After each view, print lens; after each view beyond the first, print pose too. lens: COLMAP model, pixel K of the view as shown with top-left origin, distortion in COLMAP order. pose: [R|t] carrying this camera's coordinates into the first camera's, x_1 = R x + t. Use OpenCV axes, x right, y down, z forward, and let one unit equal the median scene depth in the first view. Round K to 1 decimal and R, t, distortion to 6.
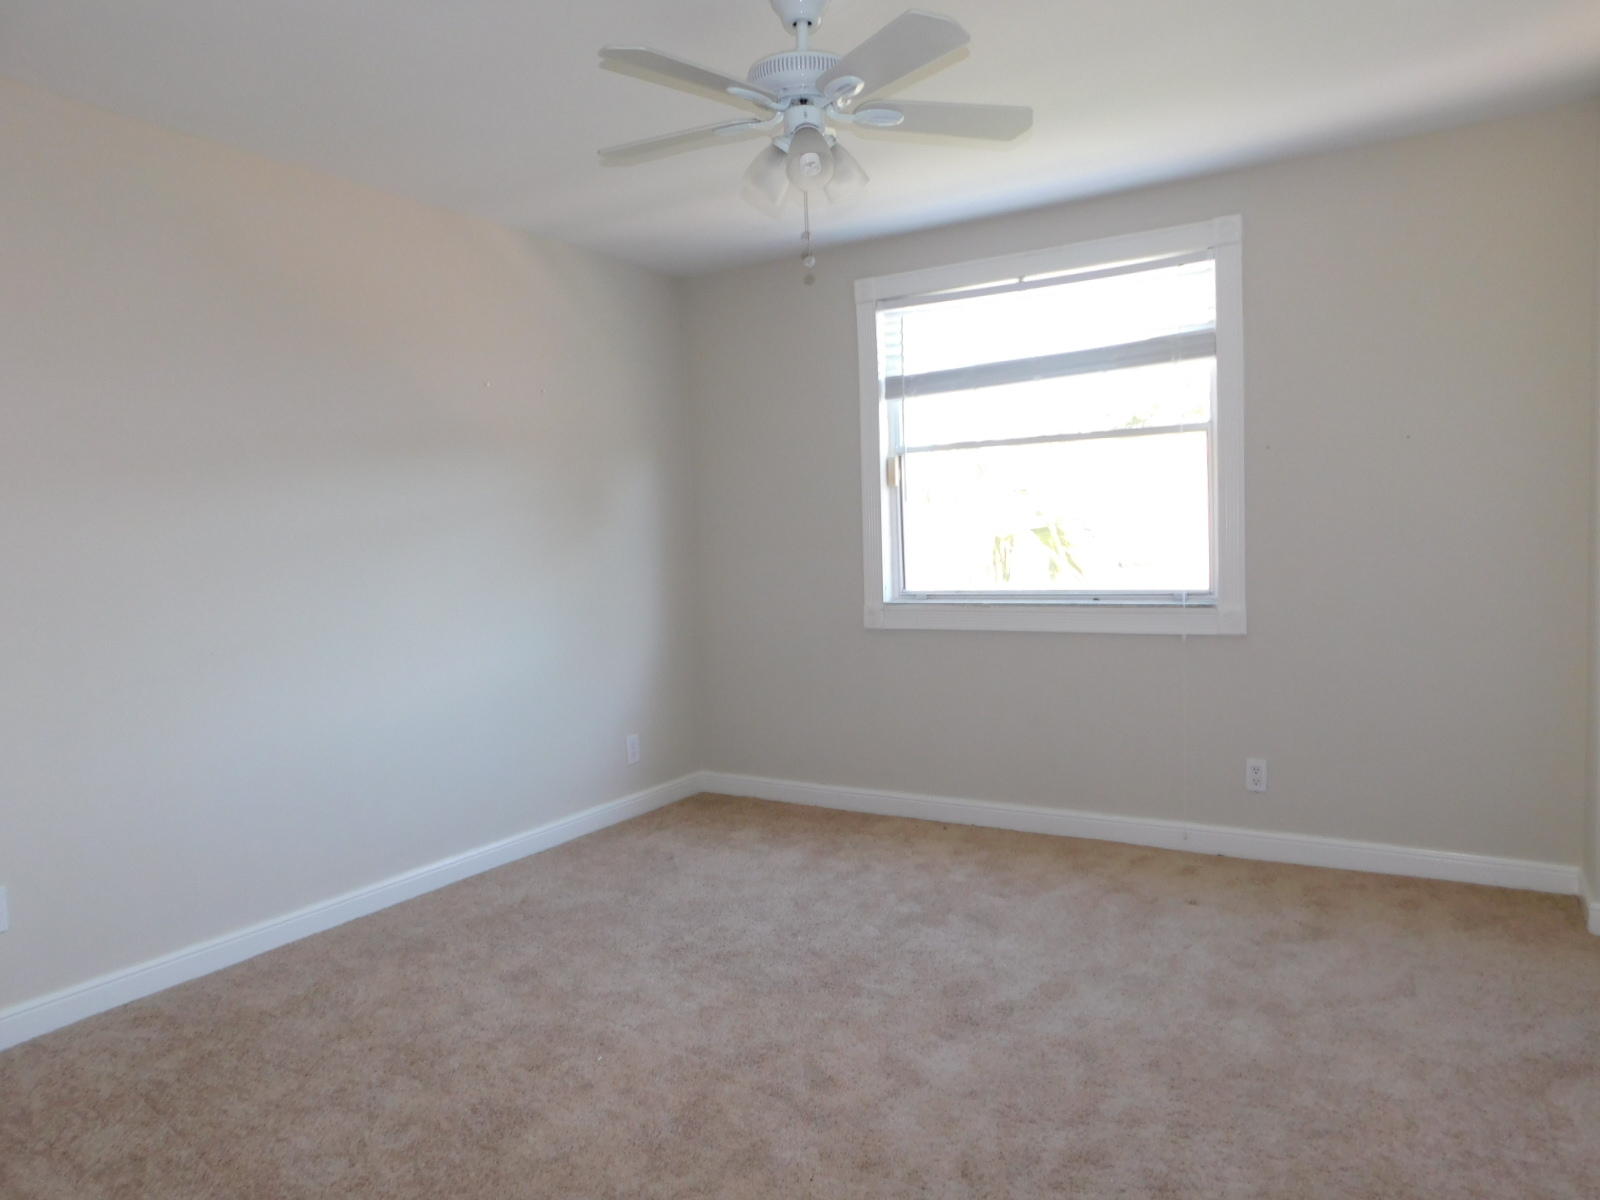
lens RADIAL K [[1054.6, 0, 807.8], [0, 1054.6, 597.1], [0, 0, 1]] dist [-0.066791, 0.056275]
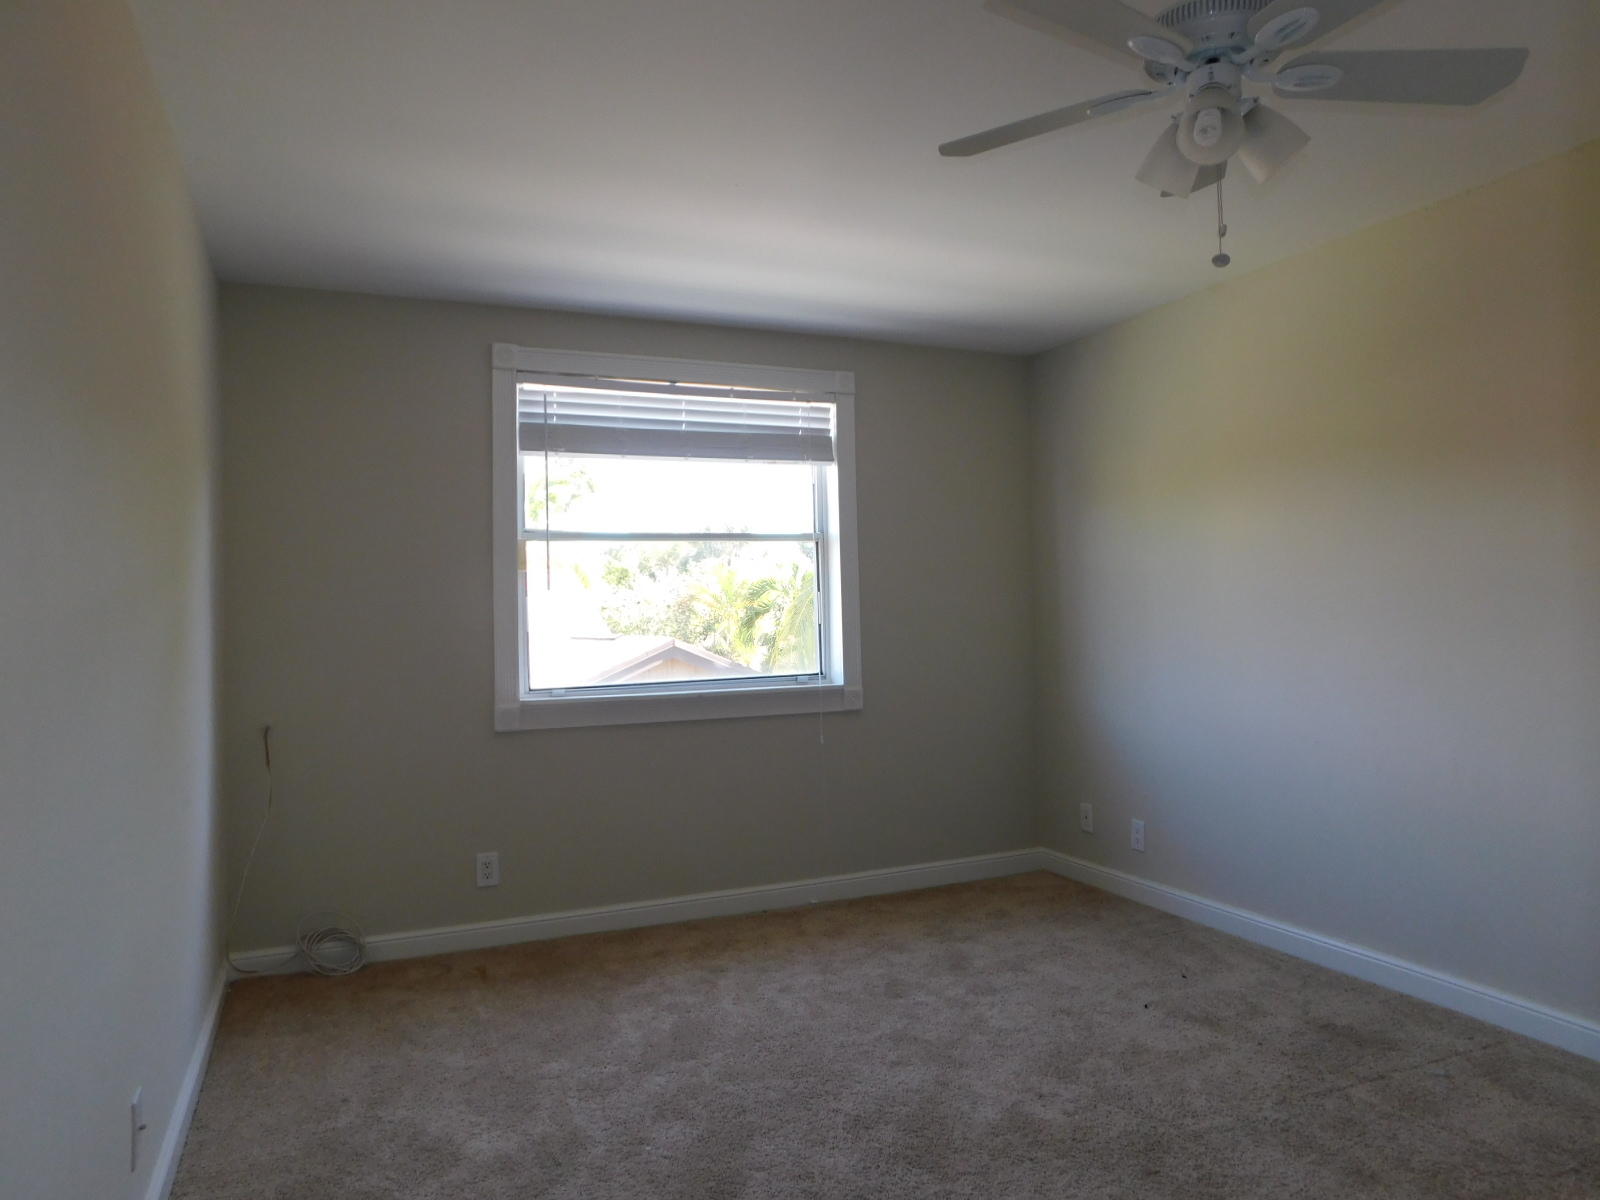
lens RADIAL K [[1054.6, 0, 807.8], [0, 1054.6, 597.1], [0, 0, 1]] dist [-0.066791, 0.056275]
pose [[0.564392, 0.036638, 0.824694, -0.555588], [0.048897, 0.995777, -0.077702, -0.003029], [-0.824058, 0.084180, 0.560217, 0.307152]]
